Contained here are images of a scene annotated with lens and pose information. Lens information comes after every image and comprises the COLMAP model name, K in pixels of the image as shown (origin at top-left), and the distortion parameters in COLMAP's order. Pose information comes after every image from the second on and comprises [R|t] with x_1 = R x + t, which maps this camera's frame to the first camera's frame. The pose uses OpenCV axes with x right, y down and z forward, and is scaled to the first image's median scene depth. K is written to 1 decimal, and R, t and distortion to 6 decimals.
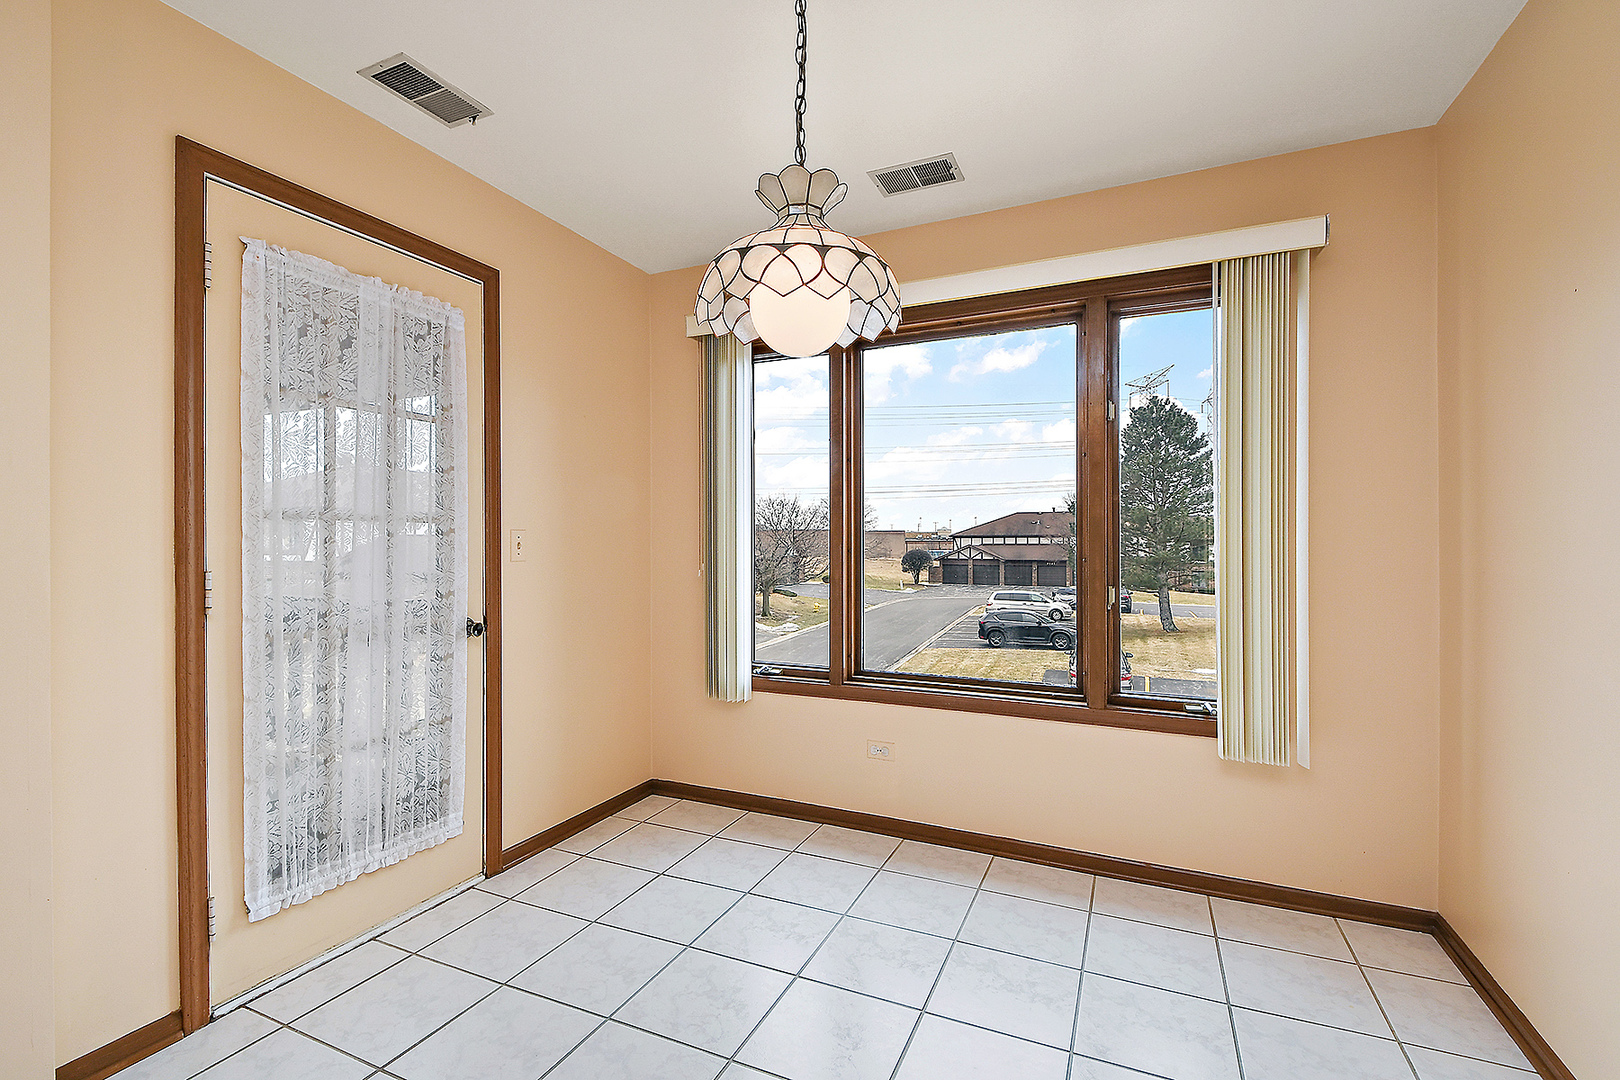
lens RADIAL K [[724.3, 0, 804.7], [0, 724.3, 545.9], [0, 0, 1]] dist [0.001034, -0.000031]
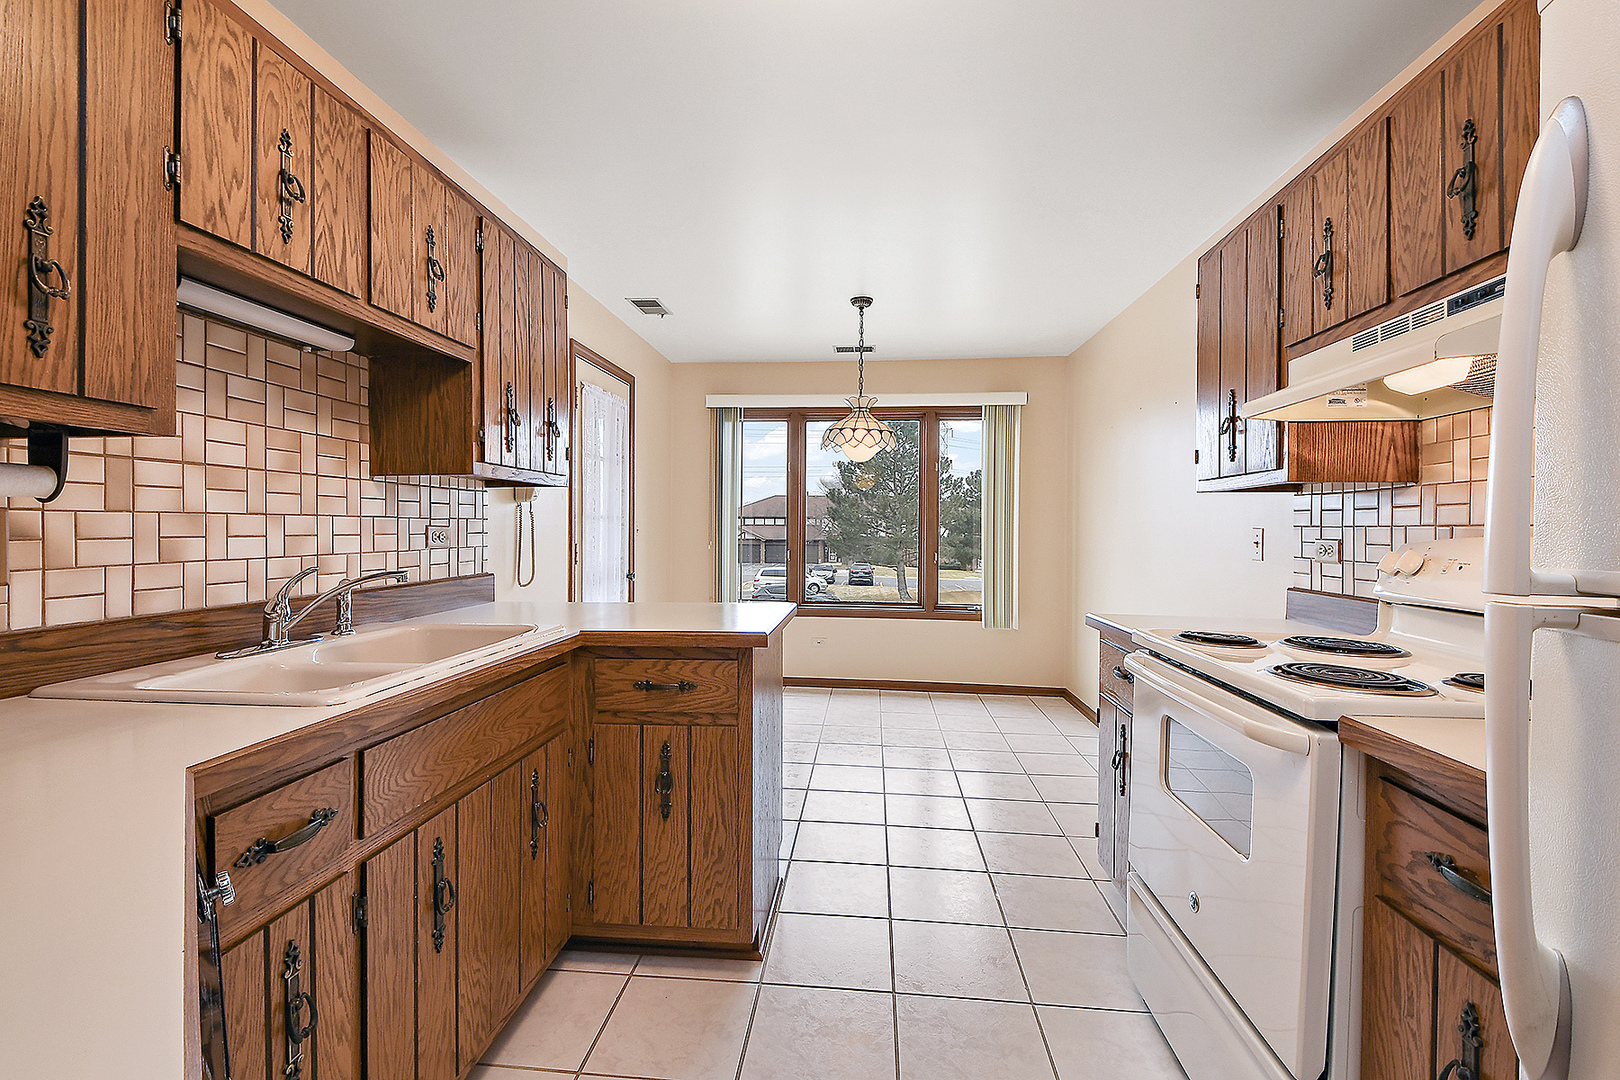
lens RADIAL K [[724.3, 0, 799.1], [0, 724.3, 527.1], [0, 0, 1]] dist [0.001034, -0.000031]
pose [[0.945462, 0.005071, 0.325692, -0.581844], [-0.005684, 0.999983, 0.000929, -0.013698], [-0.325682, -0.002730, 0.945475, -0.774108]]
